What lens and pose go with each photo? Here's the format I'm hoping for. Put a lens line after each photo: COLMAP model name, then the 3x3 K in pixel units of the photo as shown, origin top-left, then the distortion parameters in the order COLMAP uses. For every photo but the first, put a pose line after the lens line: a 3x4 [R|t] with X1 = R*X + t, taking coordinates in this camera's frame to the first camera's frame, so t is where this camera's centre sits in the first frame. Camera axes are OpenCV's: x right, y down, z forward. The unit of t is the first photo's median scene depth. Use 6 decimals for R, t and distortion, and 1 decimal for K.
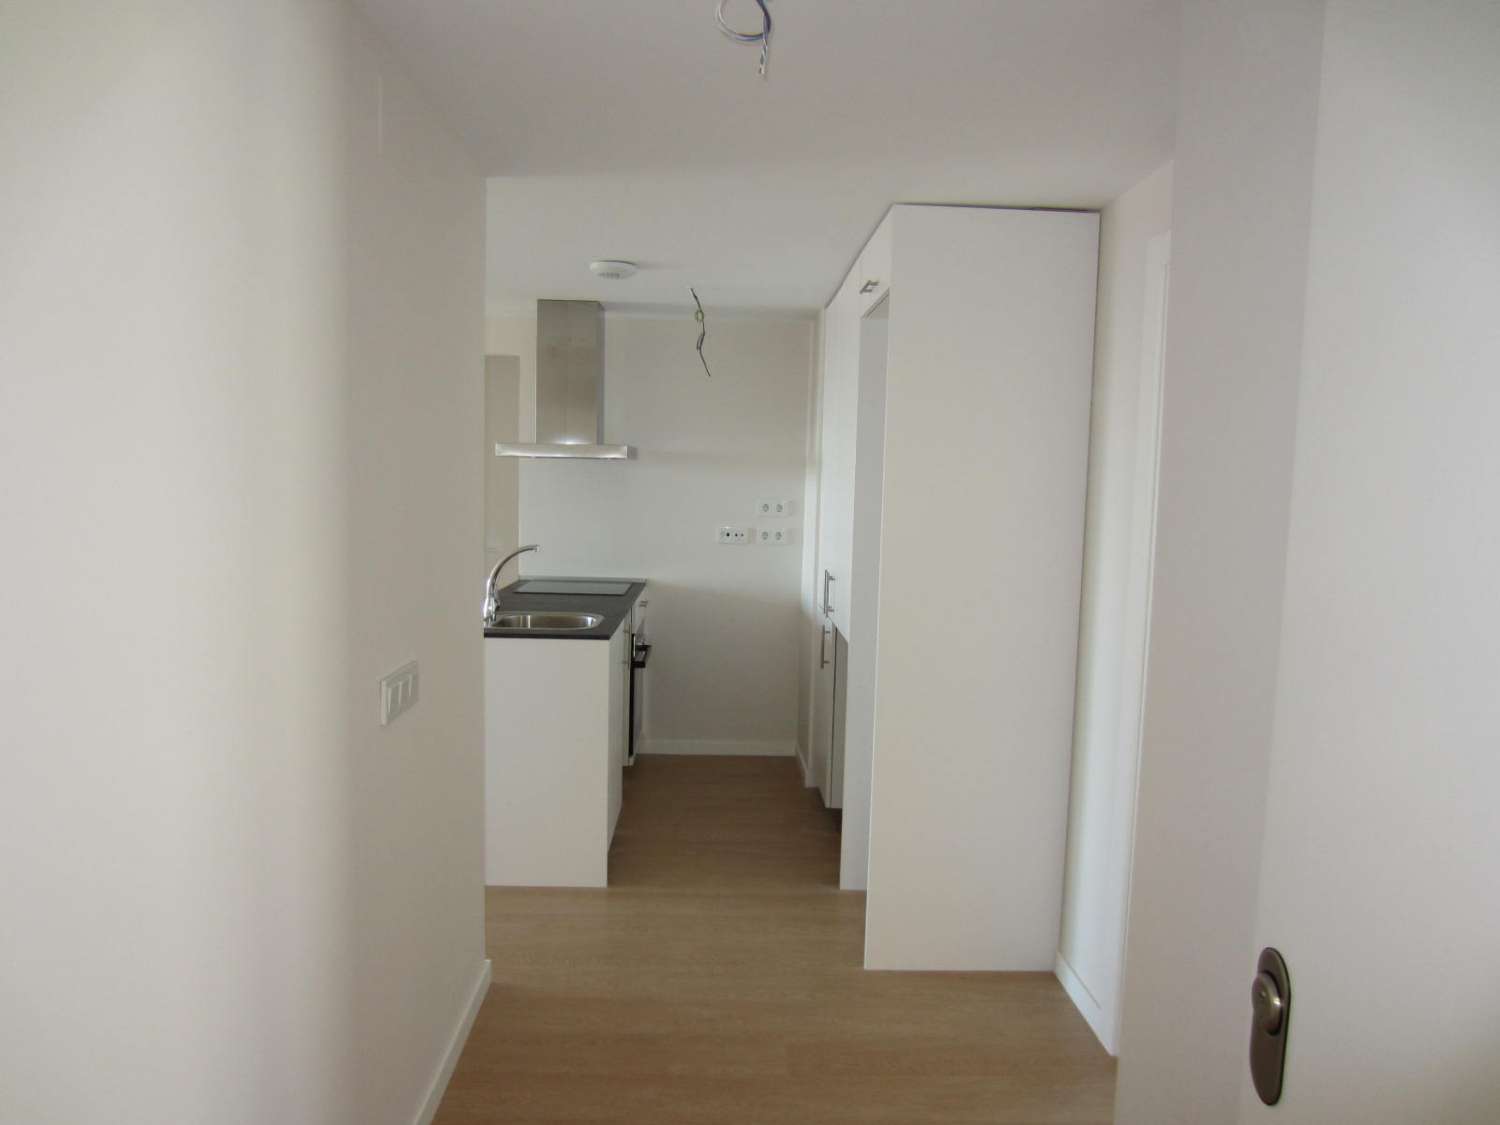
lens RADIAL K [[1037.6, 0, 753.0], [0, 1037.6, 555.9], [0, 0, 1]] dist [-0.044969, 0.011949]
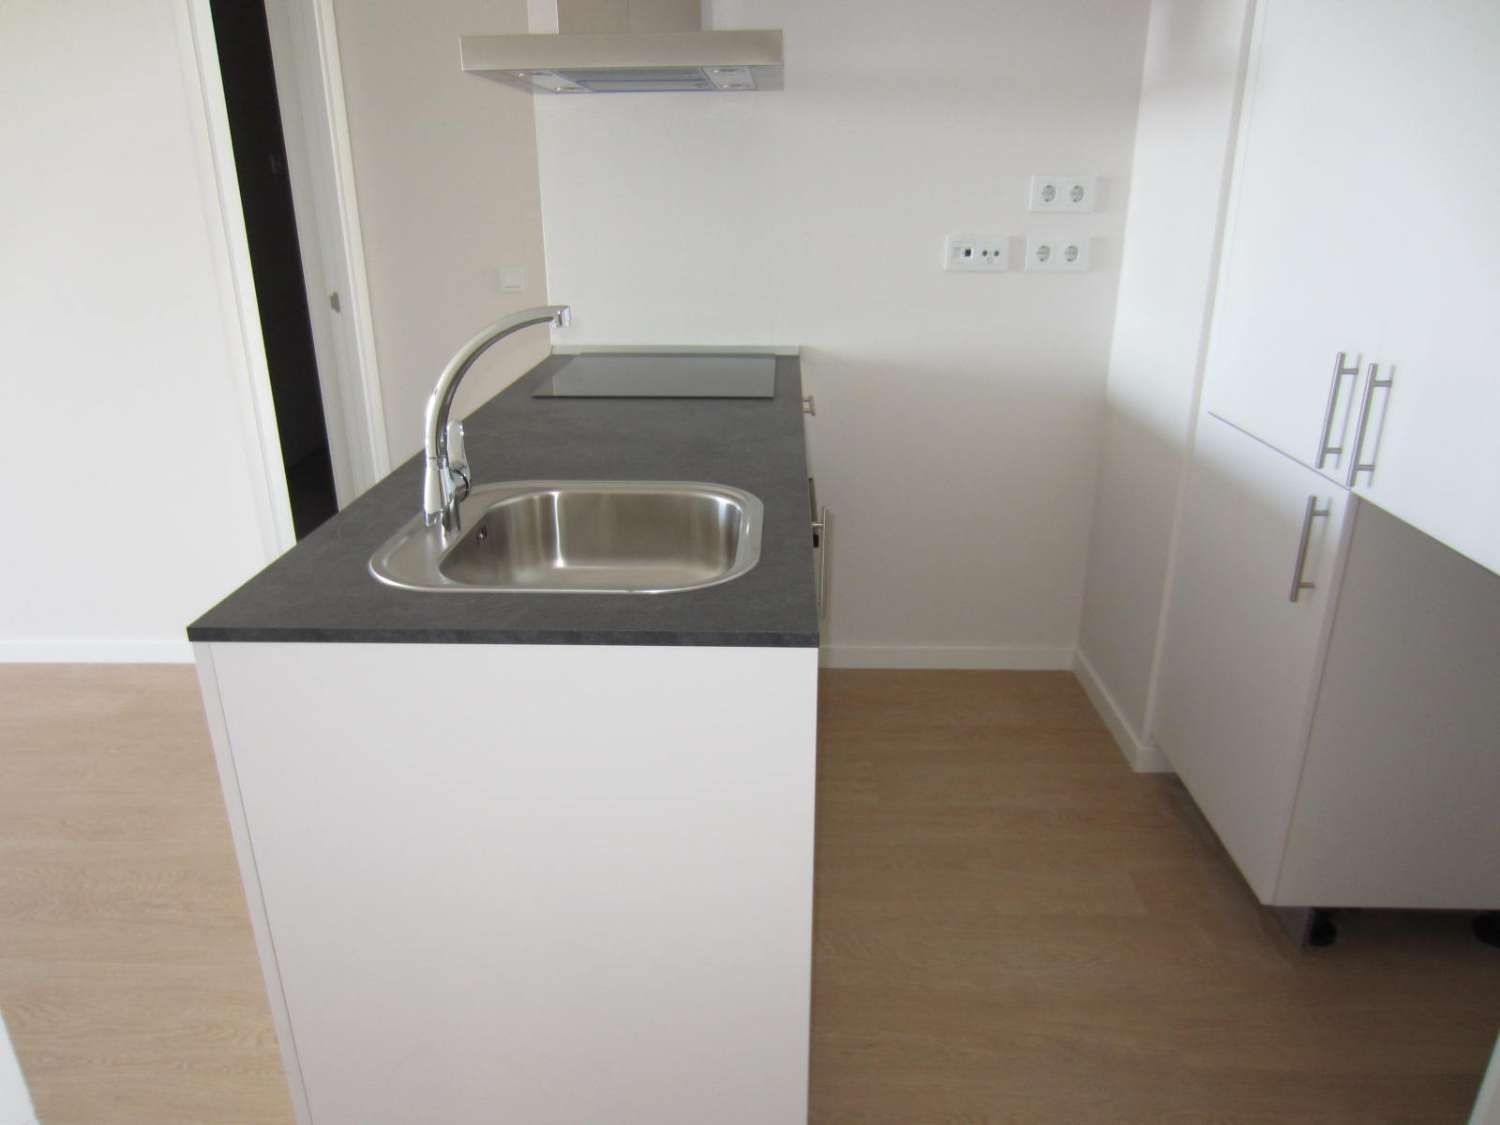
lens RADIAL K [[1037.6, 0, 758.6], [0, 1037.6, 572.7], [0, 0, 1]] dist [-0.044969, 0.011949]
pose [[0.997496, 0.003797, -0.070623, -0.089192], [0.016005, 0.960534, 0.277702, -0.011968], [0.068890, -0.278137, 0.958068, 0.486030]]
